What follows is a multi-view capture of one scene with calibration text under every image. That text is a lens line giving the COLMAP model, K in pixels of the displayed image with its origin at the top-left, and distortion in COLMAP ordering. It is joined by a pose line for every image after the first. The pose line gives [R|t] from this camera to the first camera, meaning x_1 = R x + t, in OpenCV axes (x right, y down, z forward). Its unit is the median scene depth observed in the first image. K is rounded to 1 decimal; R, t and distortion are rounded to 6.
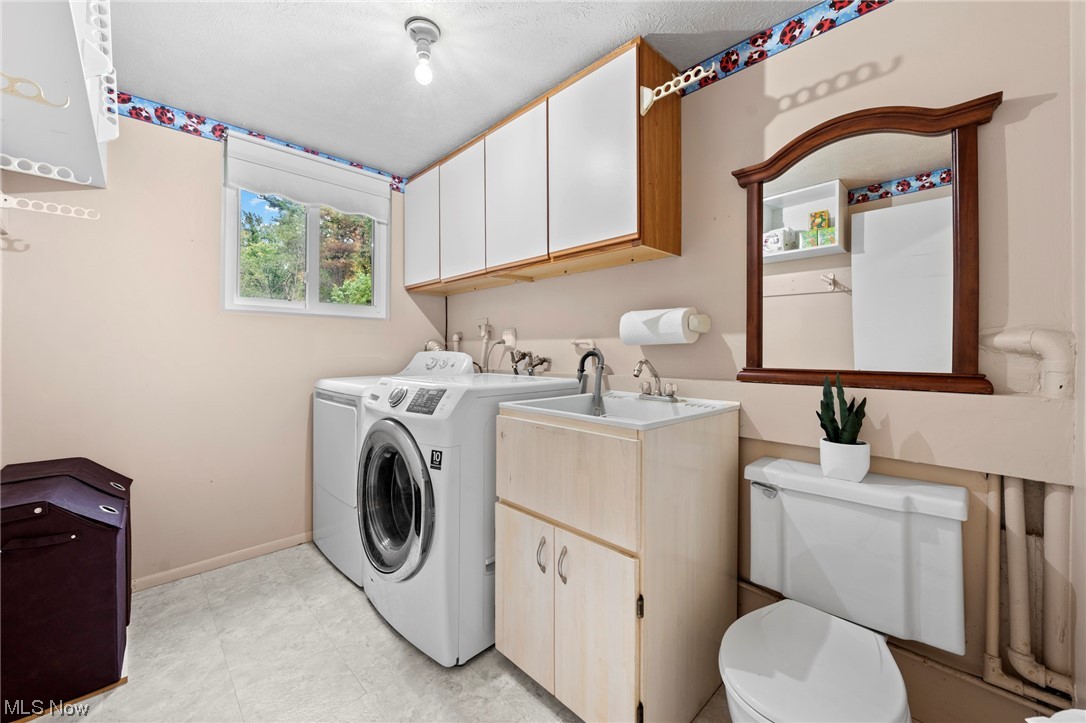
lens RADIAL K [[425.1, 0, 543.4], [0, 425.1, 351.8], [0, 0, 1]] dist [-0.000637, 0.000129]
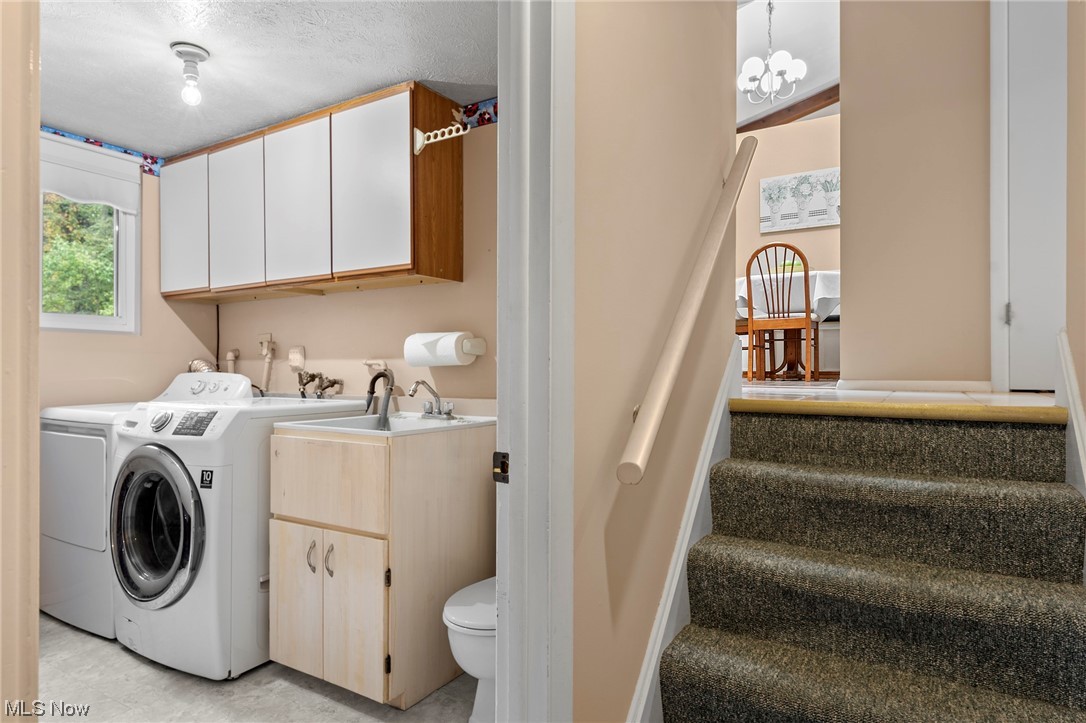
lens RADIAL K [[623.8, 0, 544.4], [0, 623.8, 368.4], [0, 0, 1]] dist [0.006043, -0.001237]
pose [[0.967439, -0.003035, 0.253085, 0.137766], [0.003816, 0.999989, -0.002596, -0.006250], [-0.253075, 0.003478, 0.967440, -0.589036]]
